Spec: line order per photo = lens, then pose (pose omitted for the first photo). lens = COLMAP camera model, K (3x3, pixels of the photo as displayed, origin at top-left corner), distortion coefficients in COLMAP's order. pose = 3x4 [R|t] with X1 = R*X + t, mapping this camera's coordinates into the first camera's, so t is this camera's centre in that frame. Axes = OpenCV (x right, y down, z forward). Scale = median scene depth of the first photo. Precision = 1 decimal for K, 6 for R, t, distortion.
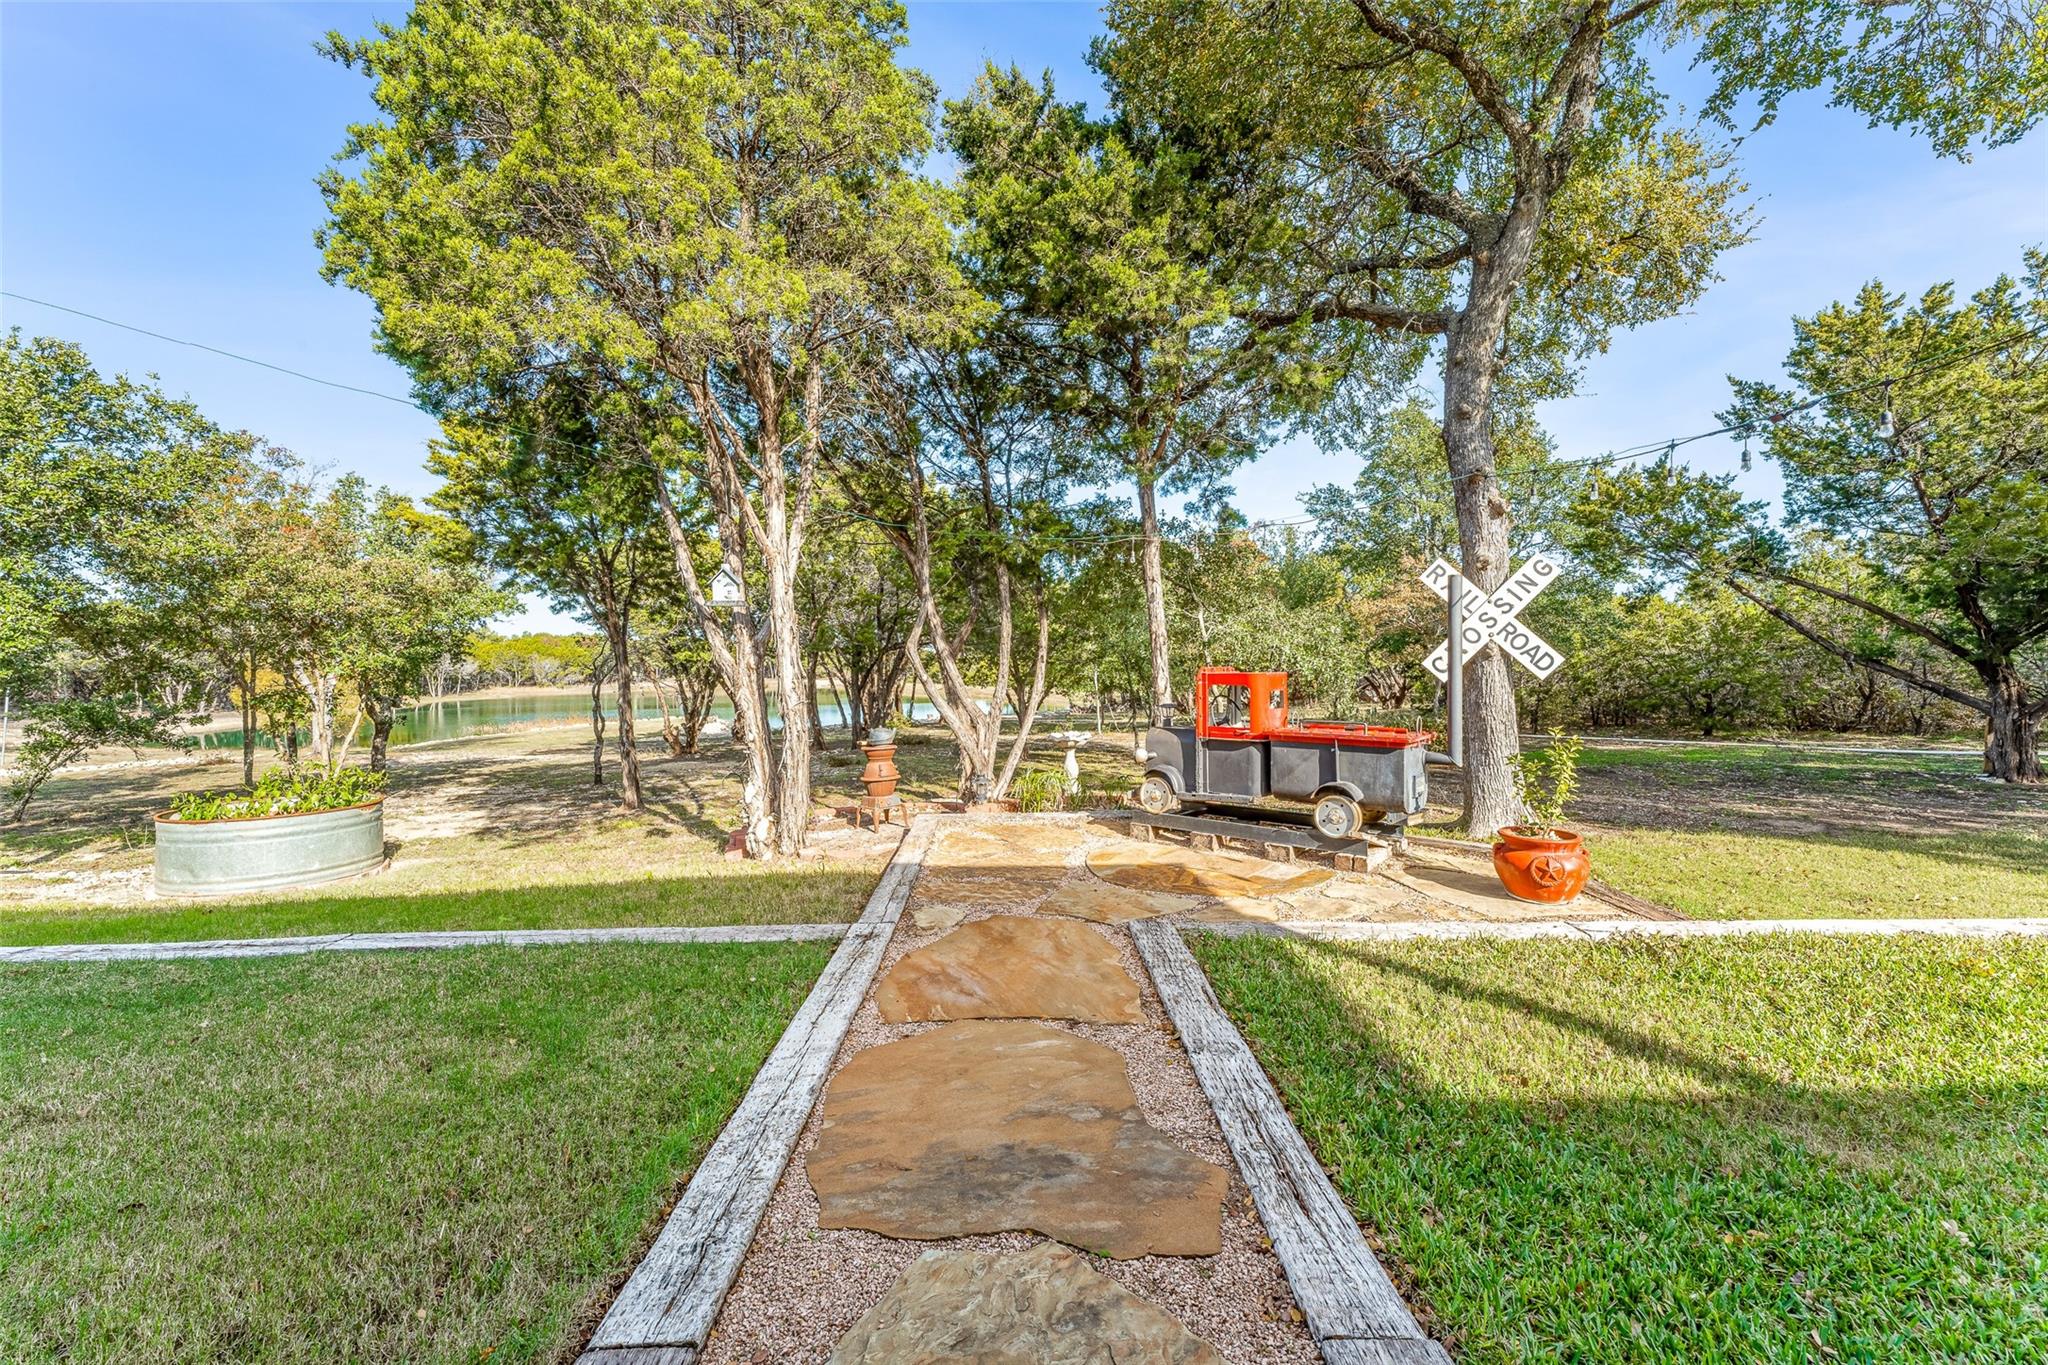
lens RADIAL K [[829.1, 0, 1033.0], [0, 829.1, 669.9], [0, 0, 1]] dist [0.001102, 0.000167]
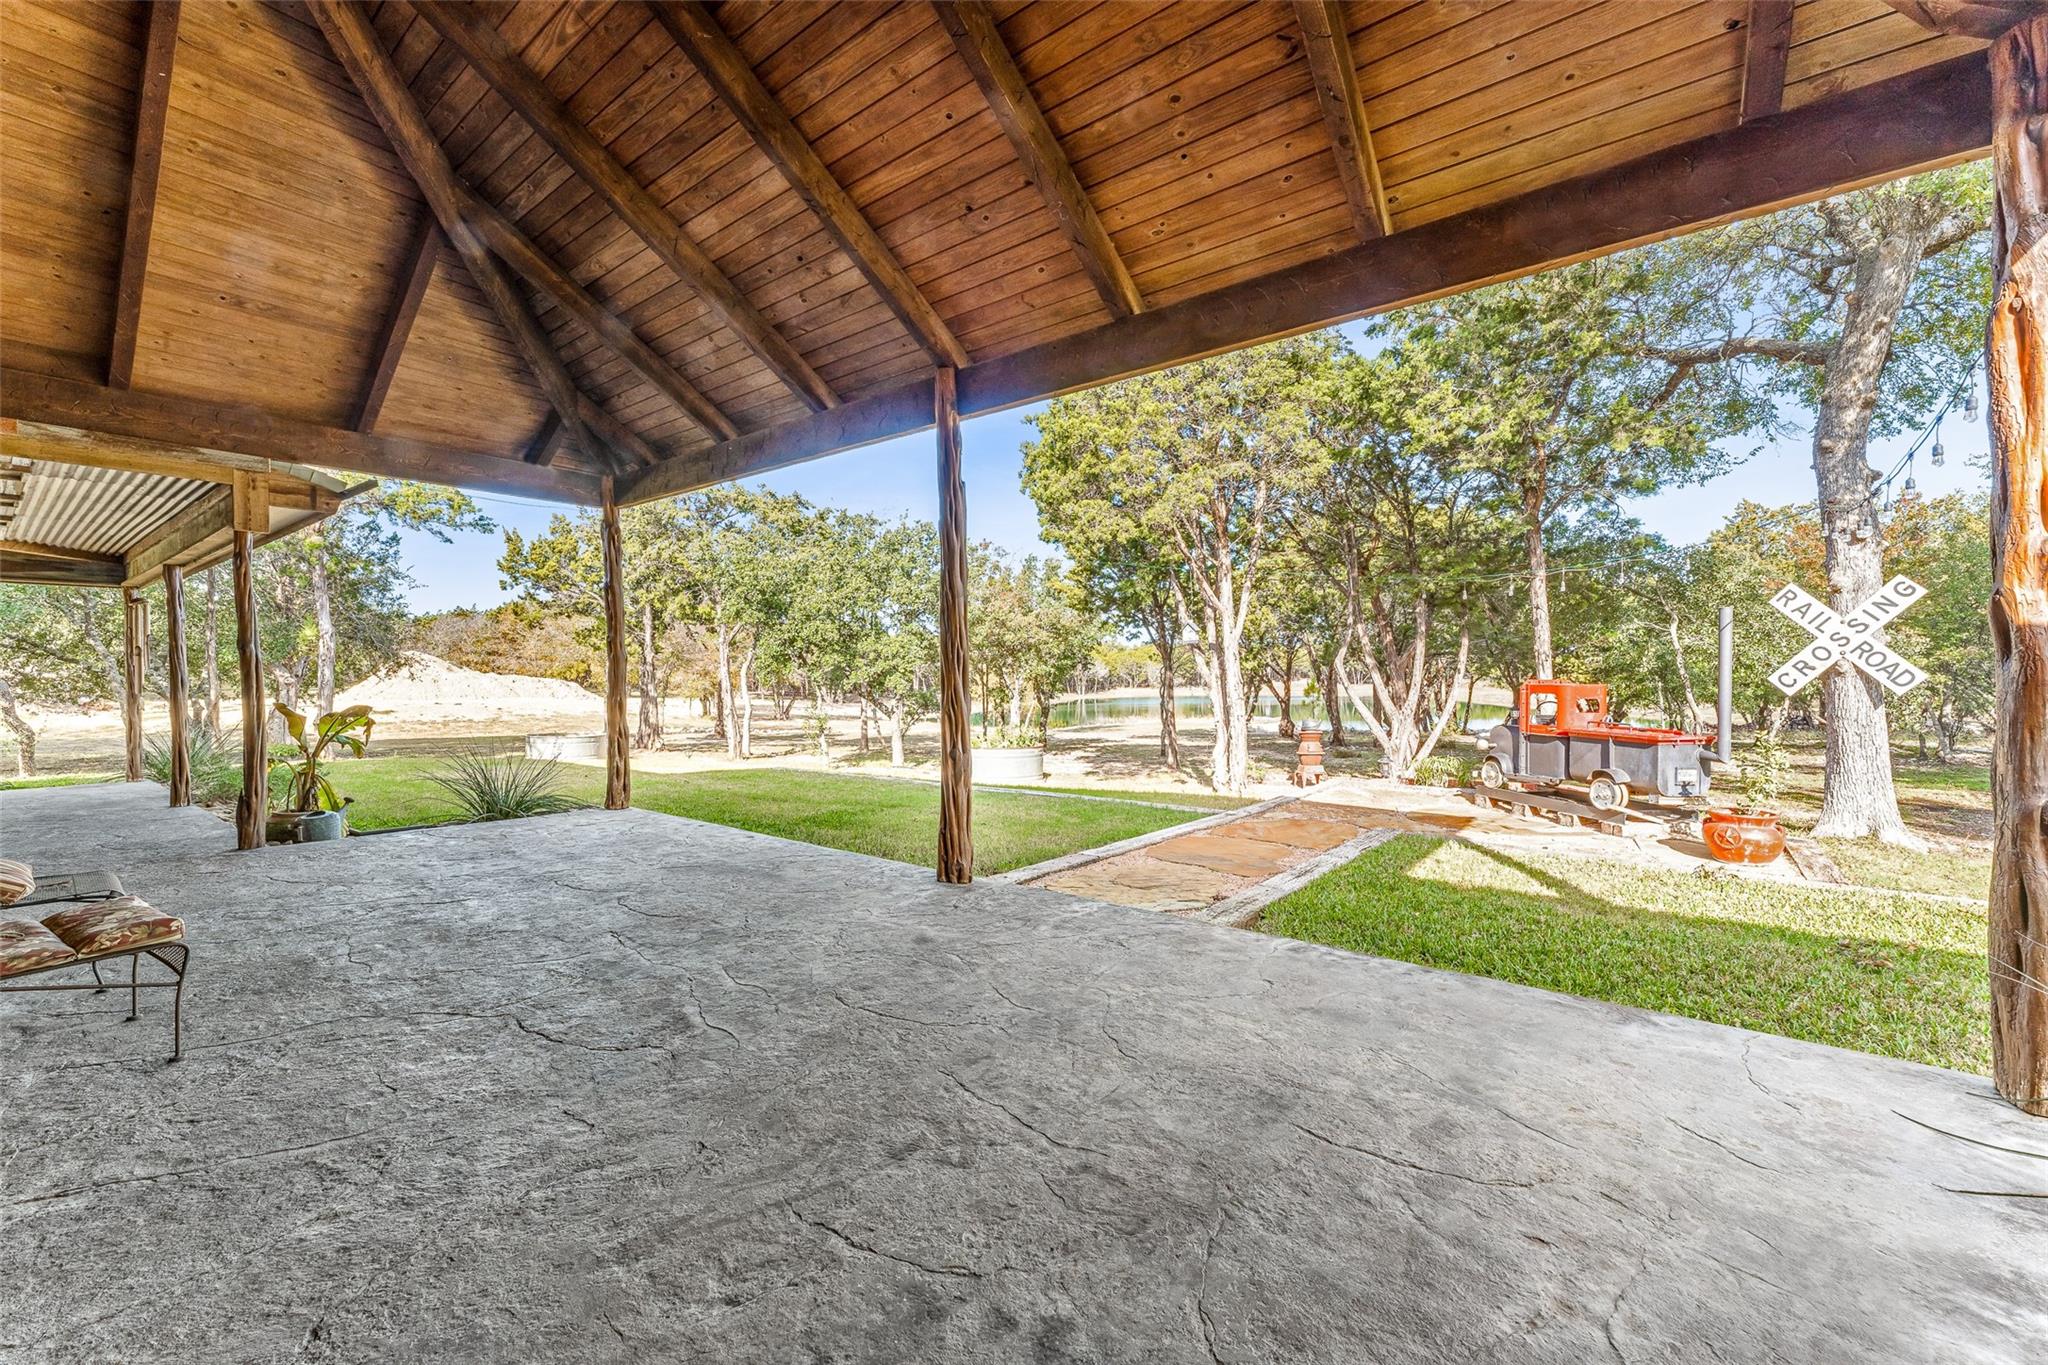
lens RADIAL K [[829.1, 0, 1024.6], [0, 829.1, 689.1], [0, 0, 1]] dist [0.001102, 0.000167]
pose [[0.768289, 0.018408, -0.639839, 0.292211], [-0.007550, 0.999777, 0.019698, -0.005725], [0.640059, -0.010303, 0.768257, -0.355099]]
